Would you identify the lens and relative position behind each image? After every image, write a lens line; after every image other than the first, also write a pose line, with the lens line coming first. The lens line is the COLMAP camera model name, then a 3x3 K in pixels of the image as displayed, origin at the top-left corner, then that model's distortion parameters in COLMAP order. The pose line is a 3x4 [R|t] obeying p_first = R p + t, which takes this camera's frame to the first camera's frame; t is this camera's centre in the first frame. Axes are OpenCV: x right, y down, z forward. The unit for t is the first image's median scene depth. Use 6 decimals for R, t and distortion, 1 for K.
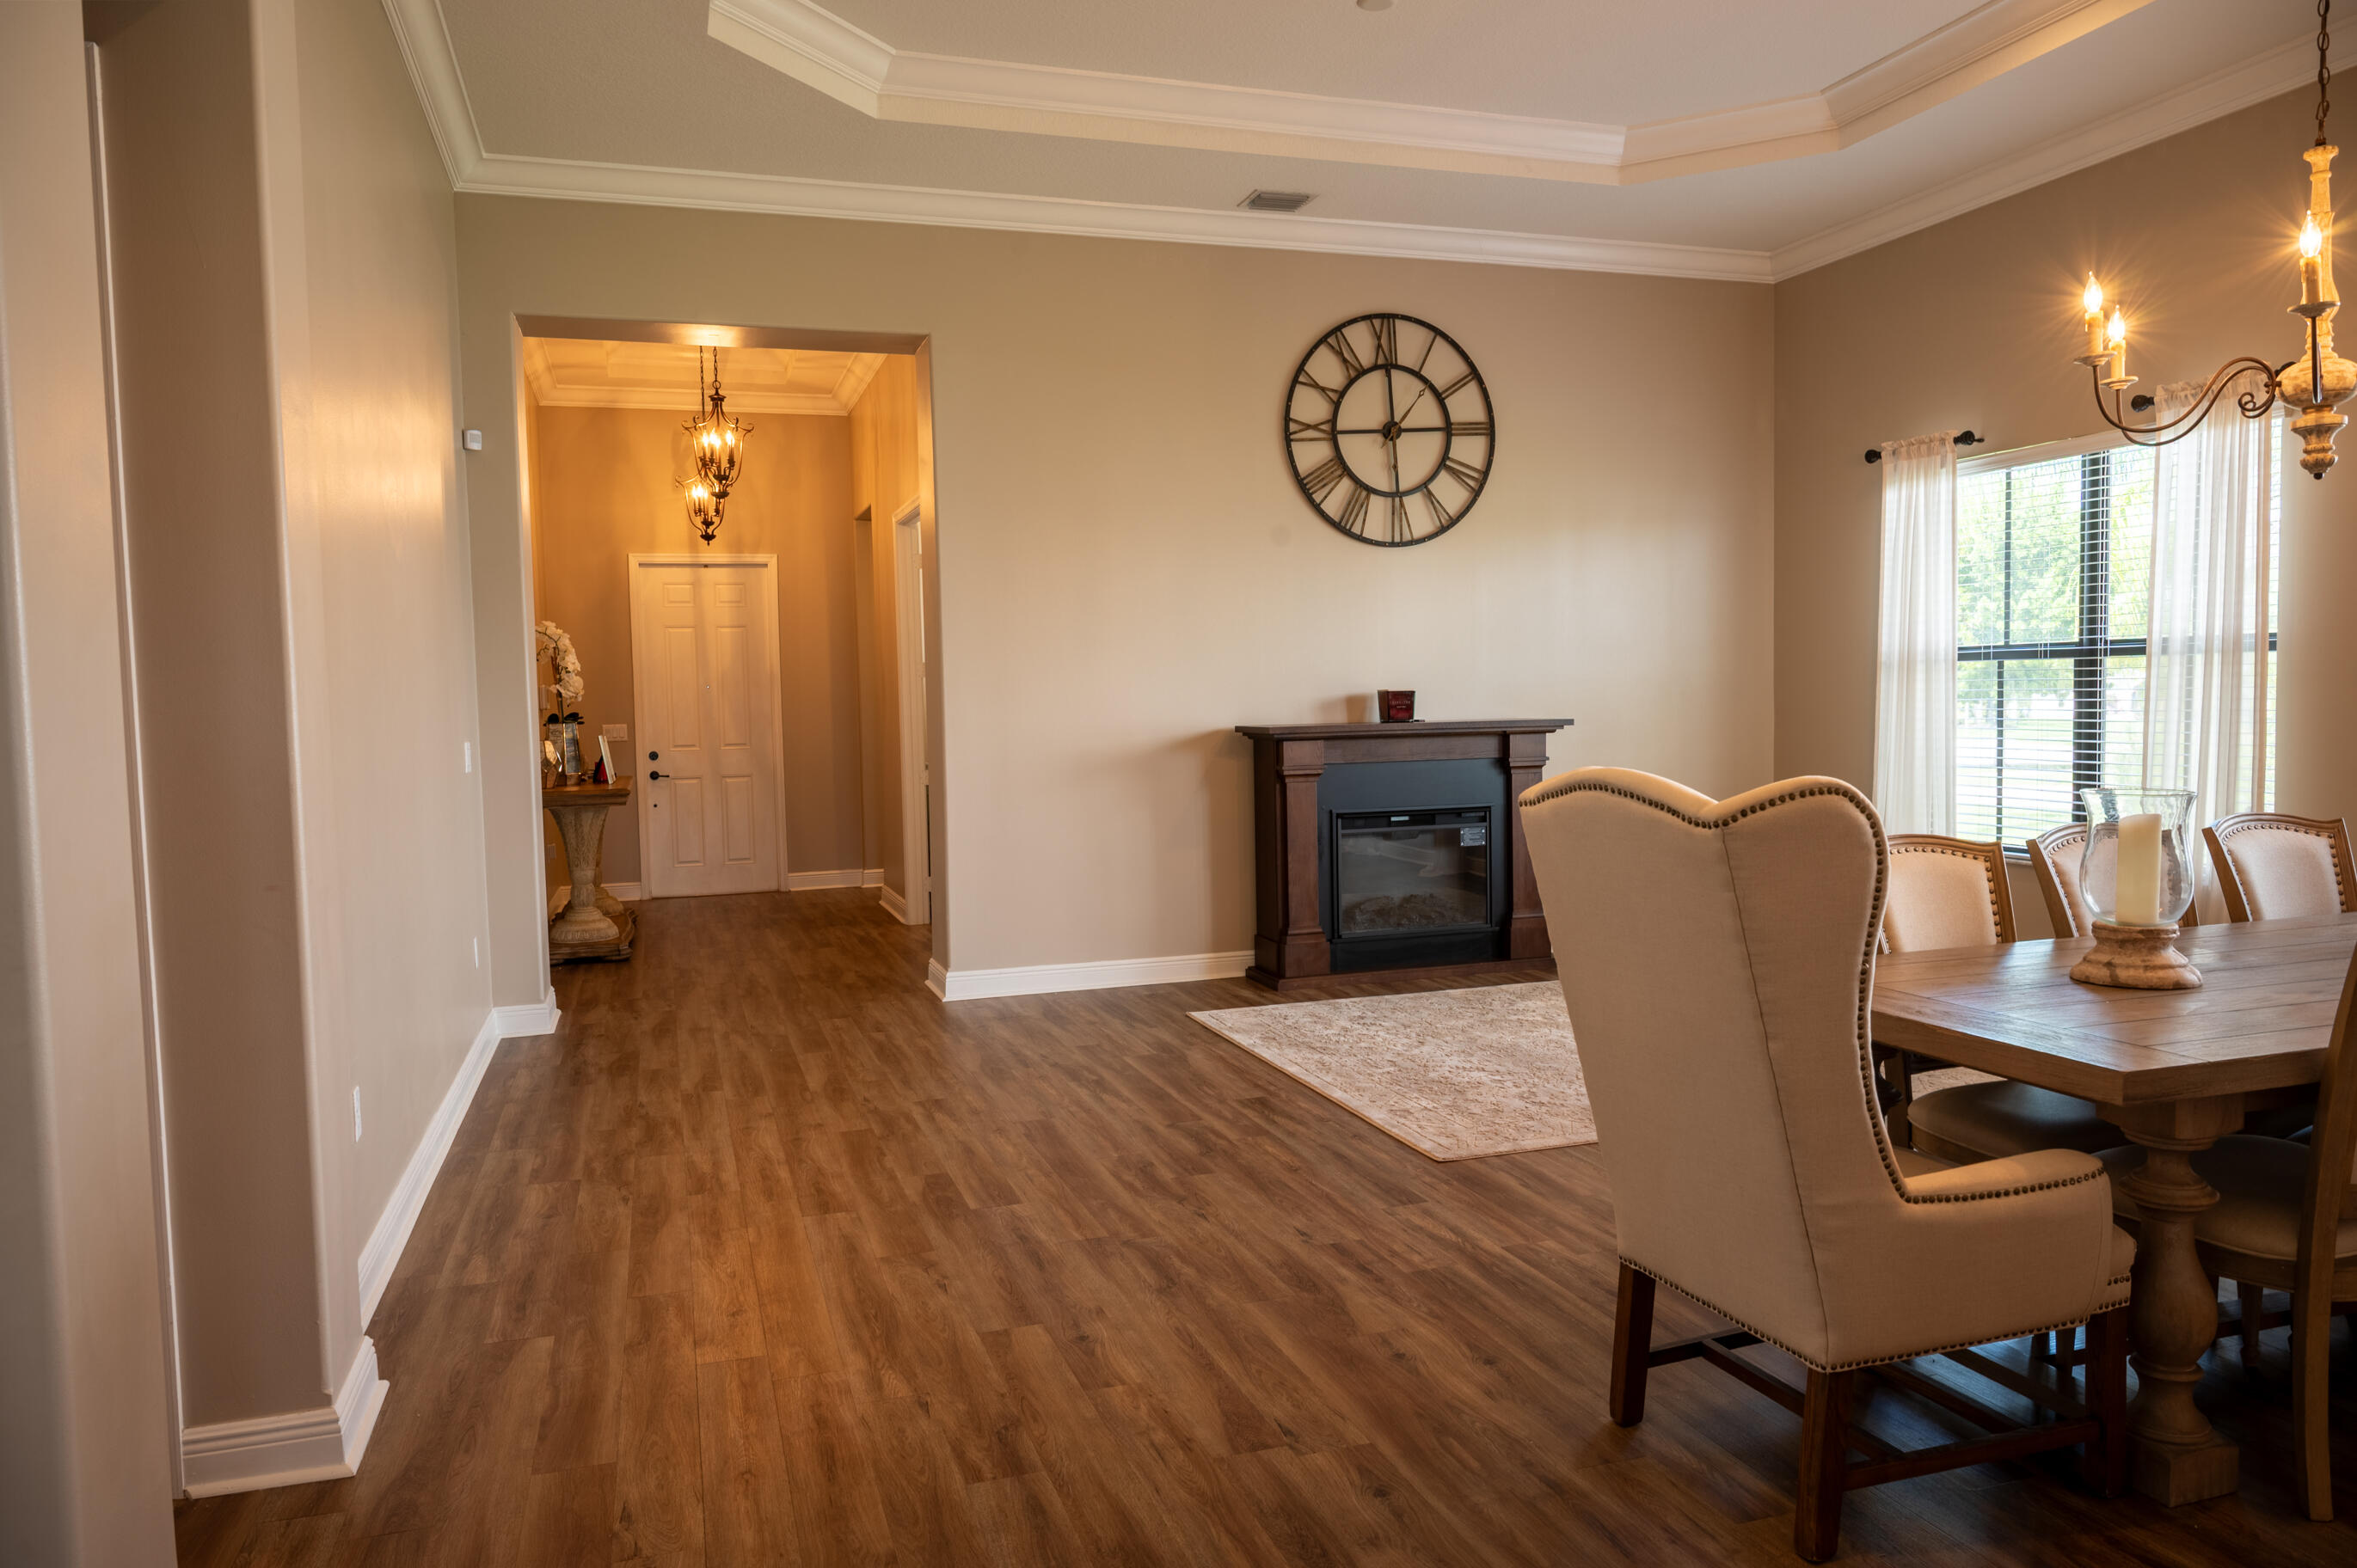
lens RADIAL K [[1587.9, 0, 1184.3], [0, 1587.9, 779.6], [0, 0, 1]] dist [0.000788, 0.005312]
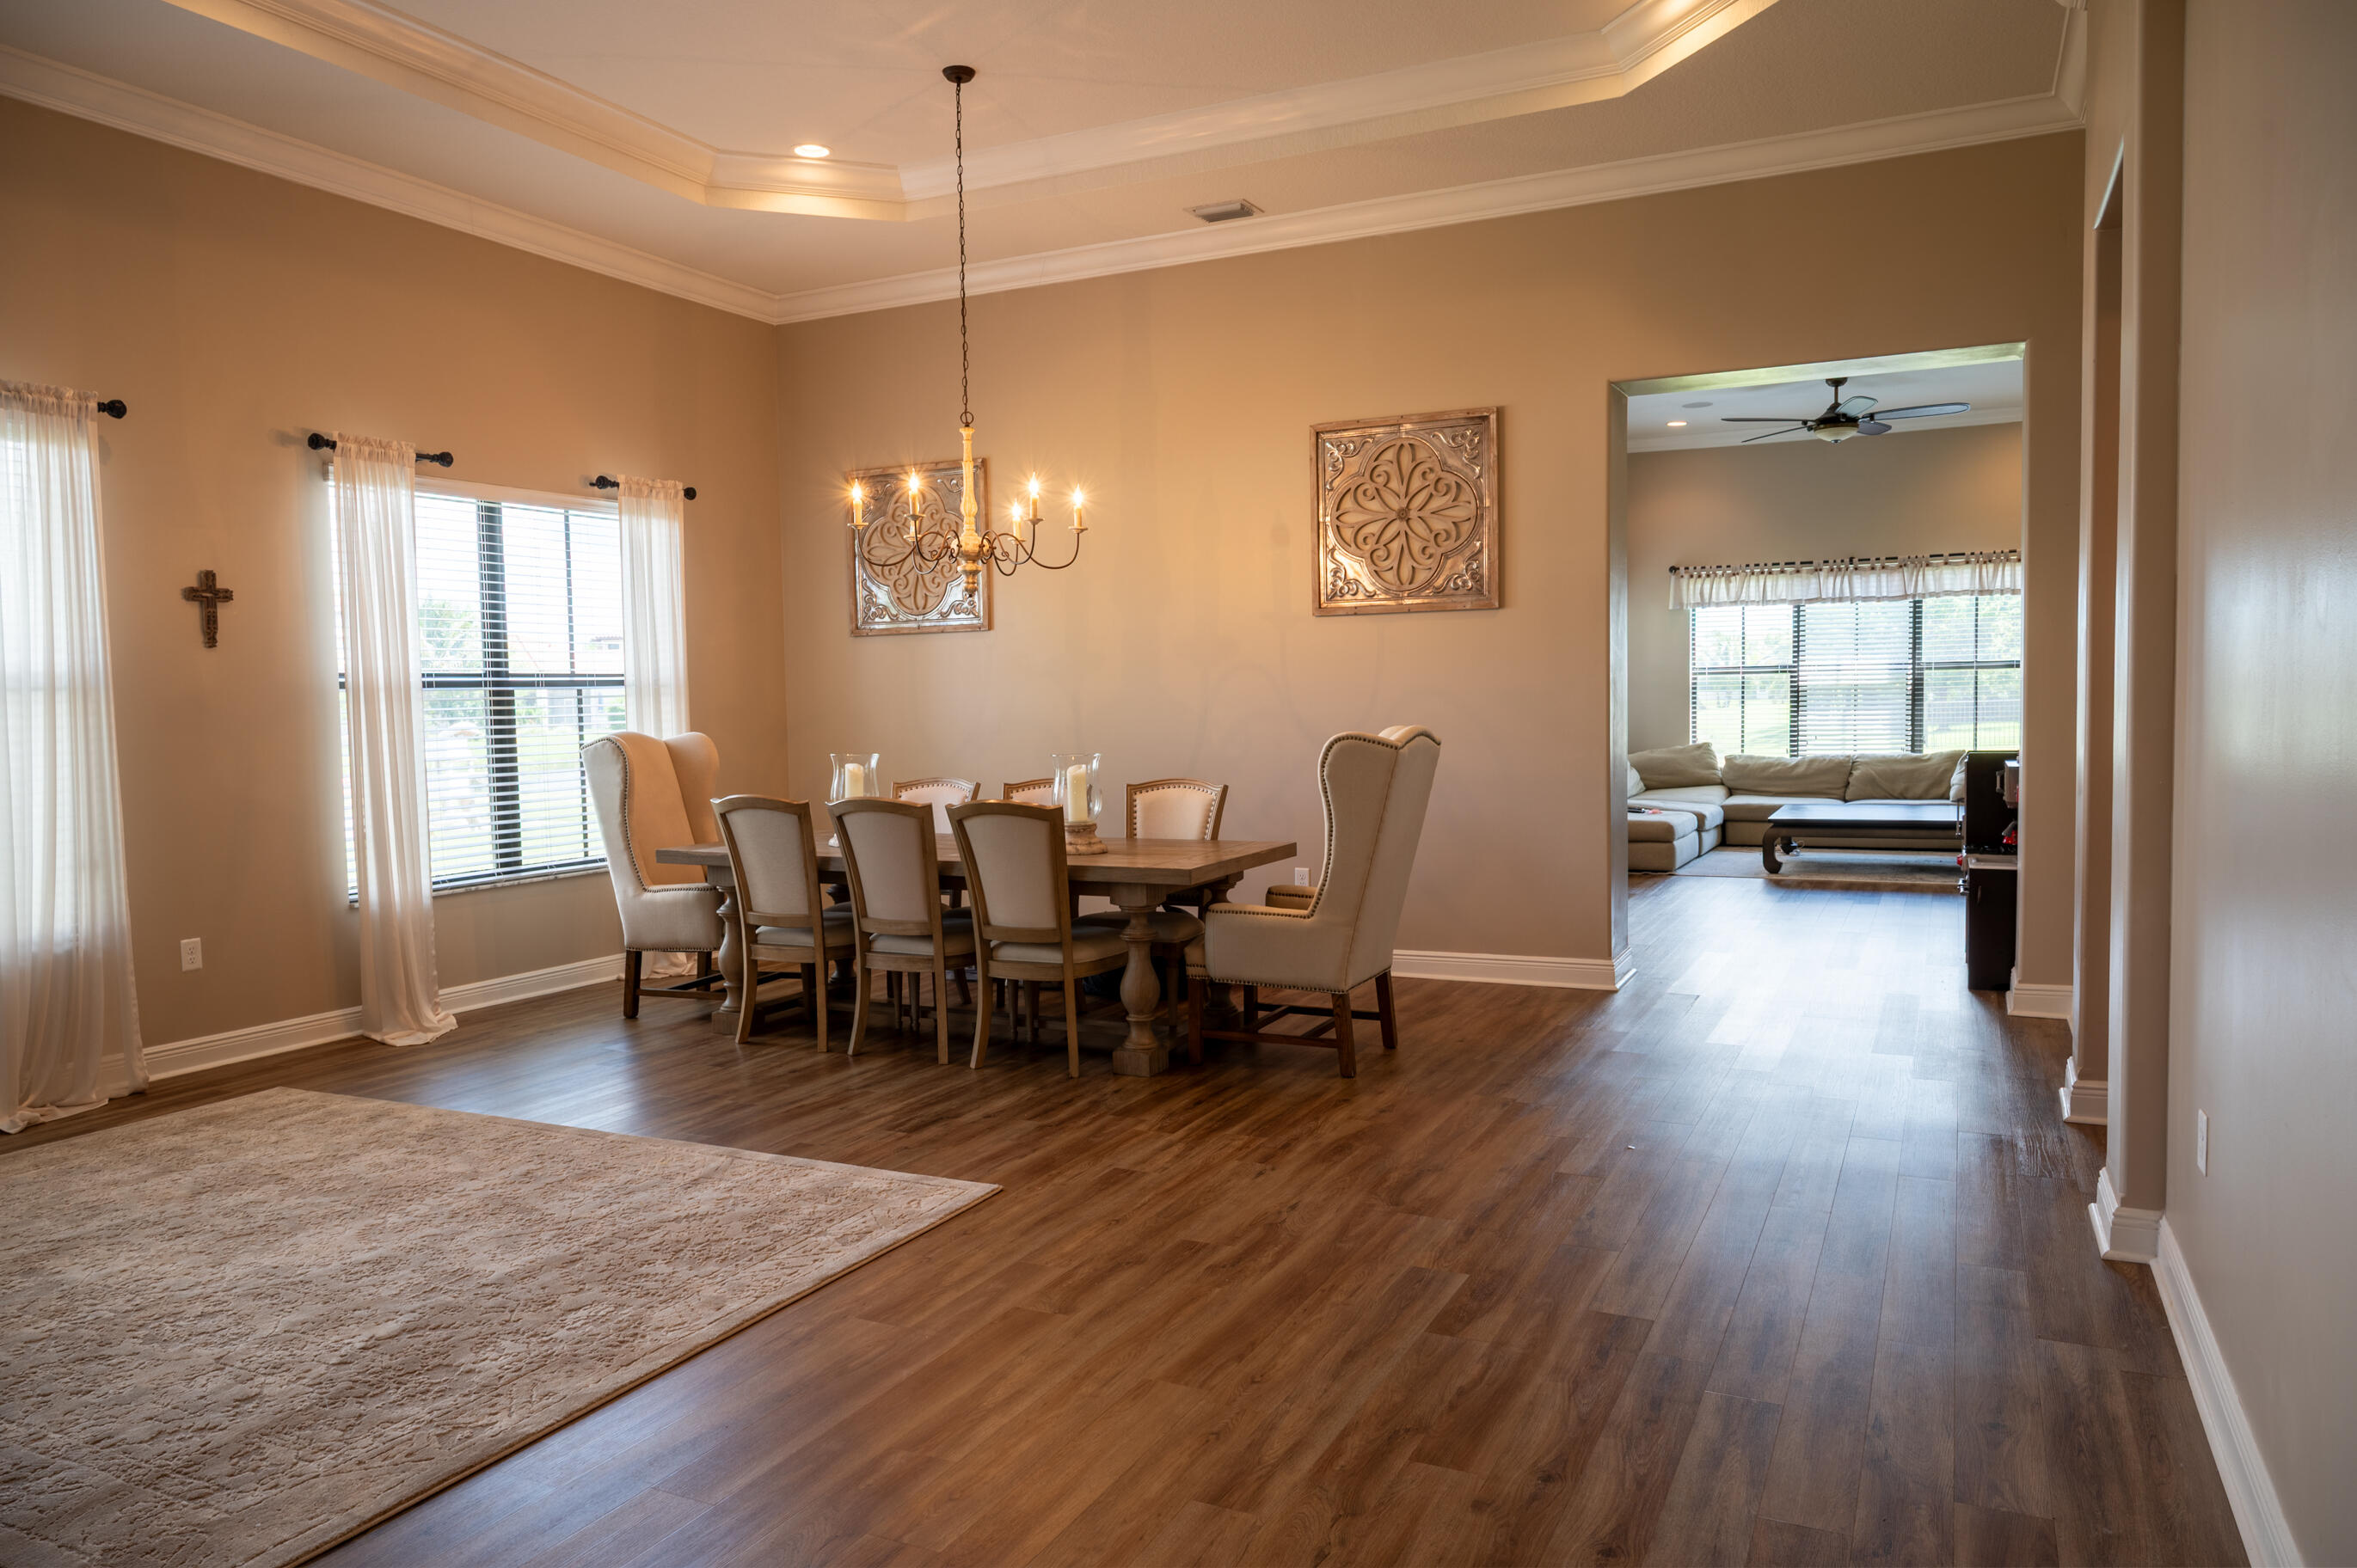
lens RADIAL K [[1587.9, 0, 1168.6], [0, 1587.9, 798.9], [0, 0, 1]] dist [0.000788, 0.005312]
pose [[-0.710395, -0.011766, 0.703705, -0.582805], [0.070762, 0.993600, 0.088047, -0.069970], [-0.700237, 0.112344, -0.705016, 1.585253]]
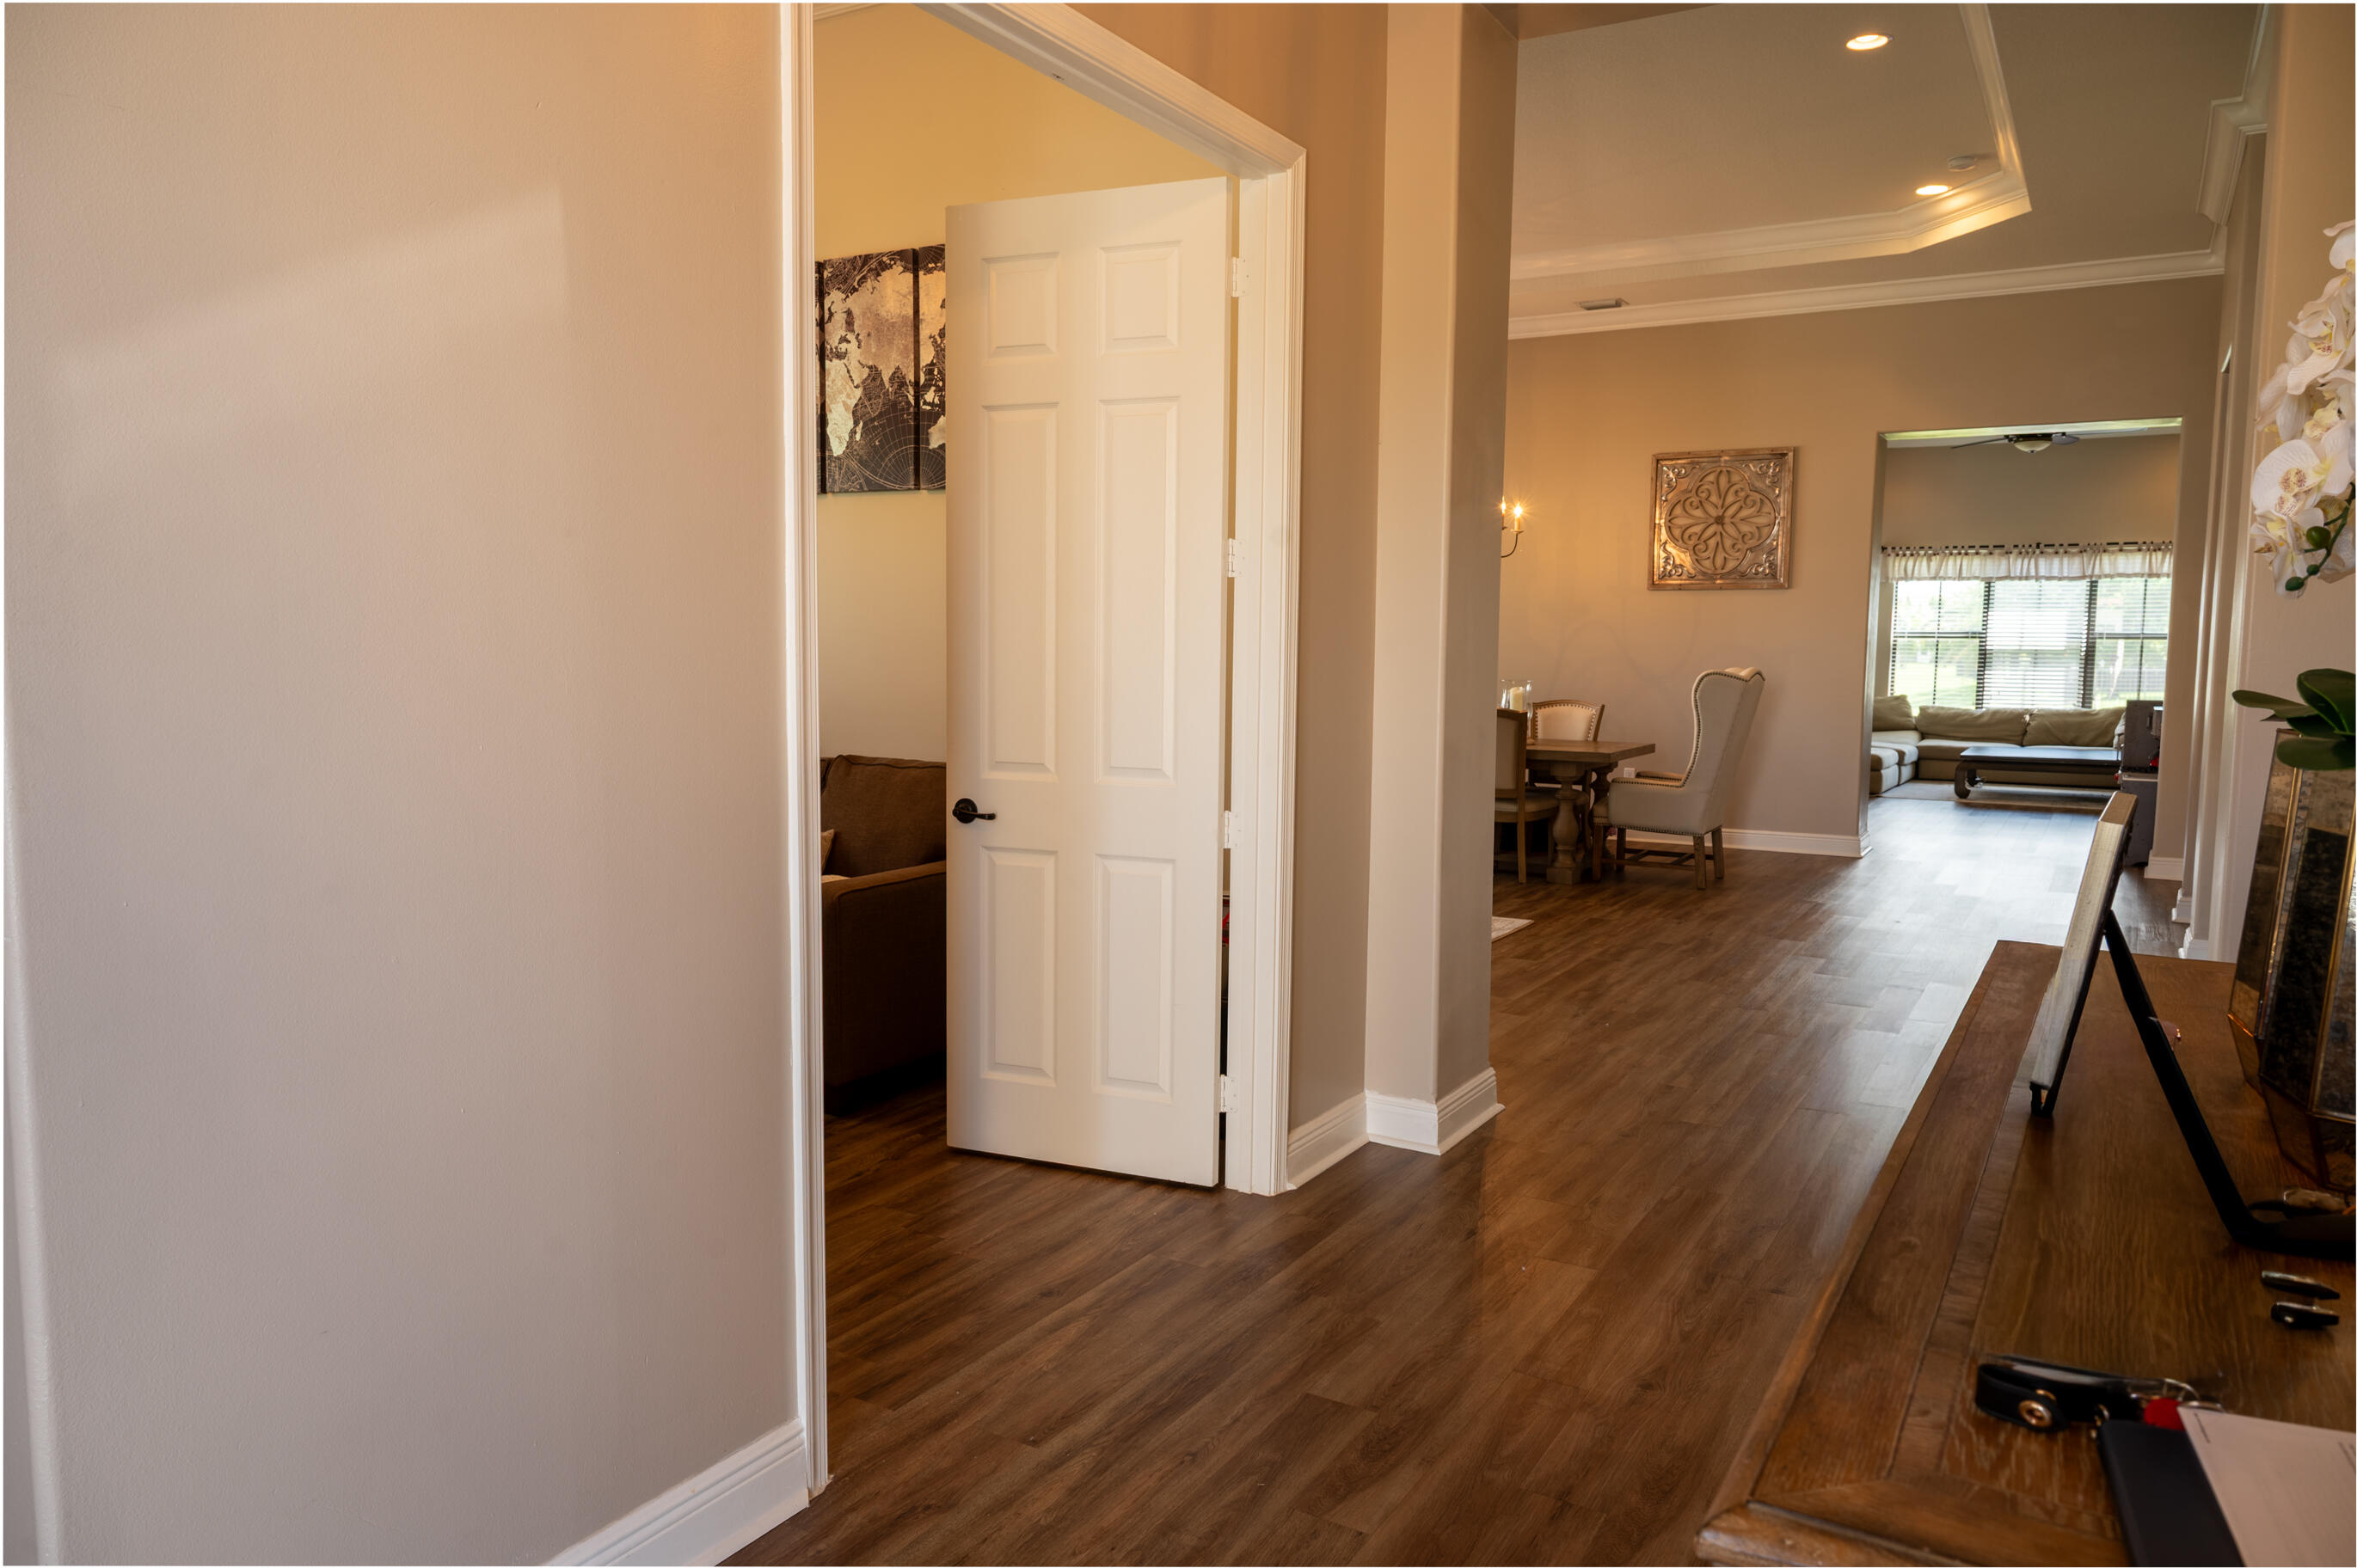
lens RADIAL K [[1587.9, 0, 1165.6], [0, 1587.9, 795.1], [0, 0, 1]] dist [0.000788, 0.005312]
pose [[-0.649182, -0.059527, 0.758300, -0.744221], [0.044319, 0.992279, 0.115836, -0.091041], [-0.759341, 0.108806, -0.641531, 2.048333]]
